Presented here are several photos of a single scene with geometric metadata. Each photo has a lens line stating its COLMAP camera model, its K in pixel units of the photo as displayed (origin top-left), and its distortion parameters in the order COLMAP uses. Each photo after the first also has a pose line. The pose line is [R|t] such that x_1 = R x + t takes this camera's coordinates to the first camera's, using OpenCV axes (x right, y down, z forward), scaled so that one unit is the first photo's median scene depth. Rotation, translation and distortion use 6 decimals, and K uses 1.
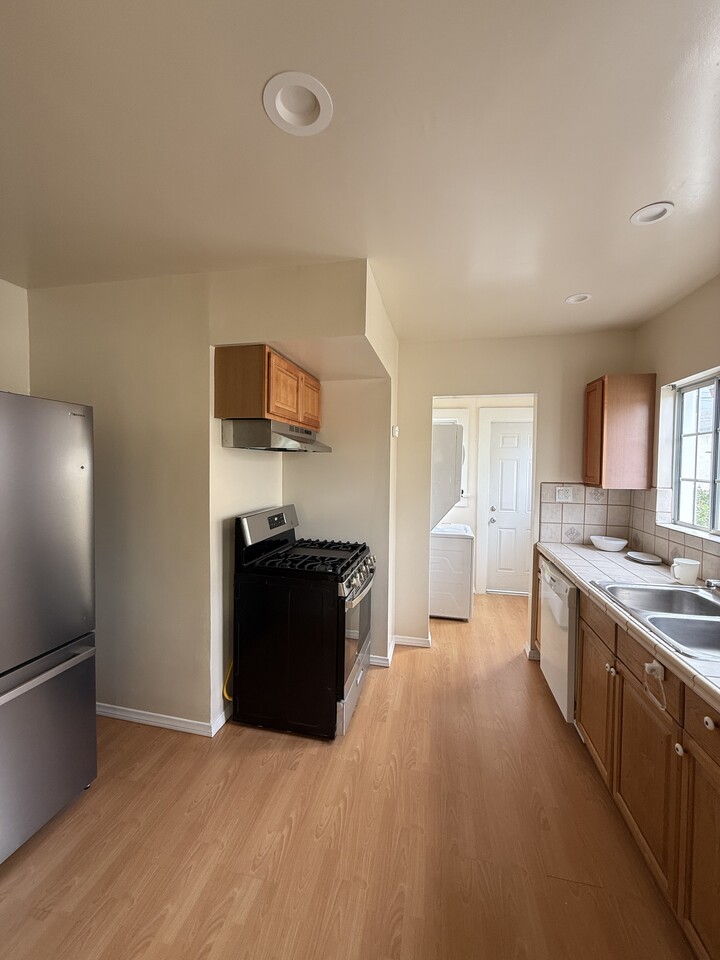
lens RADIAL K [[387.4, 0, 355.1], [0, 387.4, 477.8], [0, 0, 1]] dist [0.009586, -0.000021]
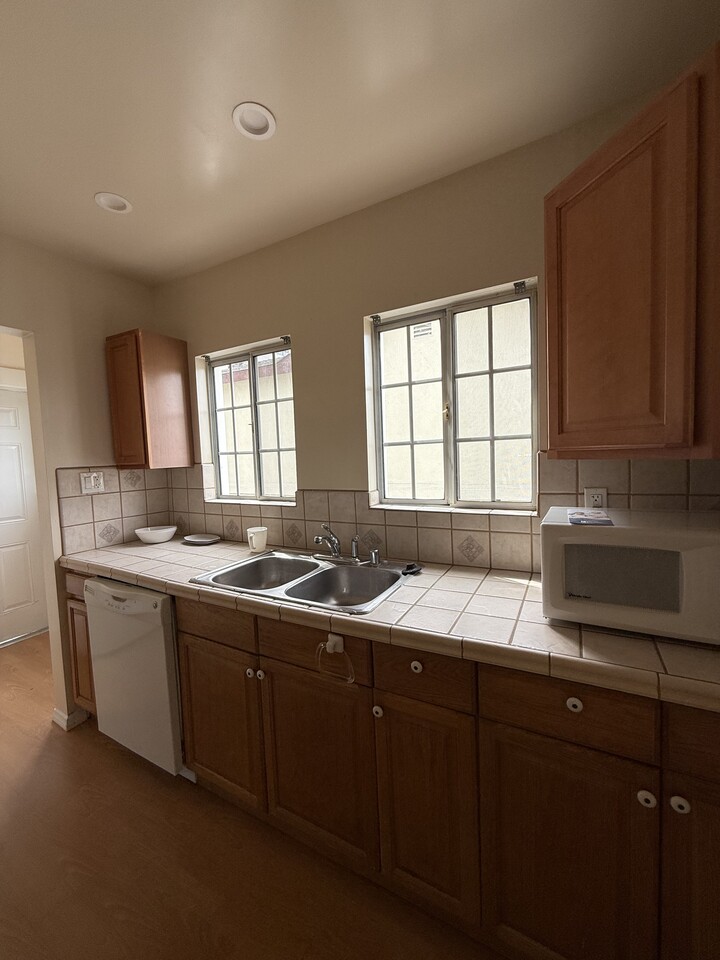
lens RADIAL K [[387.4, 0, 356.3], [0, 387.4, 478.4], [0, 0, 1]] dist [0.009586, -0.000021]
pose [[0.287872, -0.080116, 0.954312, -0.022142], [0.074056, 0.995373, 0.061224, 0.029365], [-0.954801, 0.053048, 0.292473, 0.341657]]
